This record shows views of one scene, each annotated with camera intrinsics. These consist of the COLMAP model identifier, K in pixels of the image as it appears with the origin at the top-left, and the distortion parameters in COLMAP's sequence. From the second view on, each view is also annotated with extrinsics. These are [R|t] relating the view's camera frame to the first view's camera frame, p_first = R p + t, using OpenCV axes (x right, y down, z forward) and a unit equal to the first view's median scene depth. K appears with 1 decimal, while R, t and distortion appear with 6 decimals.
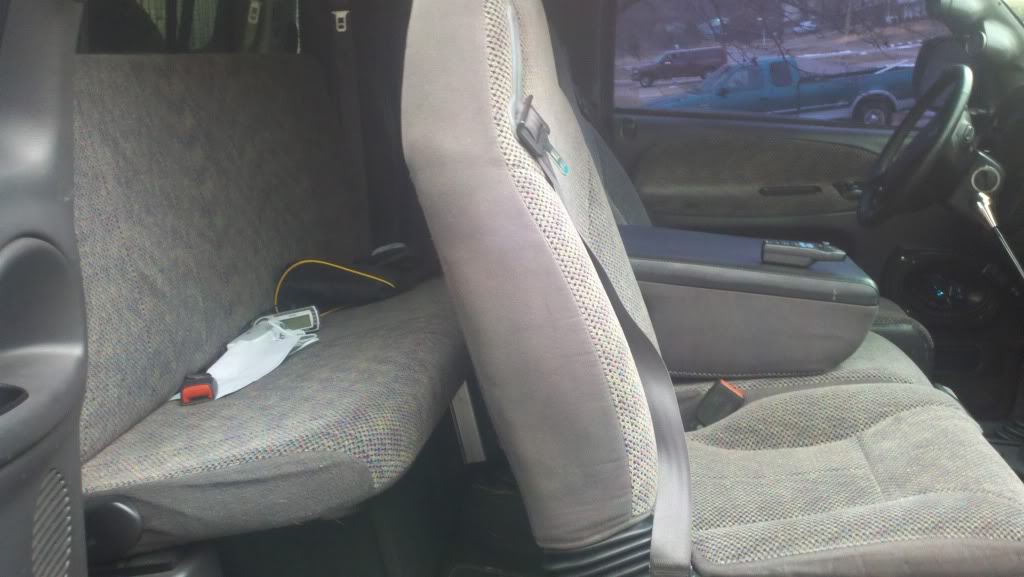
lens RADIAL K [[1113.8, 0, 508.6], [0, 1113.8, 293.1], [0, 0, 1]] dist [0.008879, 0.000000]
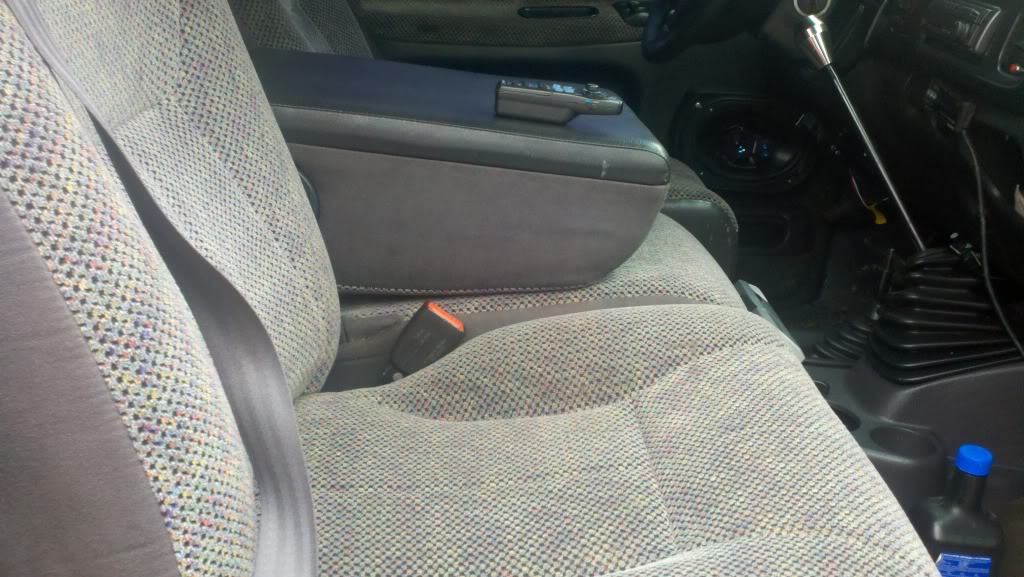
lens RADIAL K [[1113.8, 0, 516.2], [0, 1113.8, 288.5], [0, 0, 1]] dist [0.008879, 0.000000]
pose [[0.981743, -0.020628, 0.189089, 0.121931], [-0.006413, 0.989947, 0.141294, -0.020345], [-0.190102, -0.139927, 0.971742, 0.383263]]
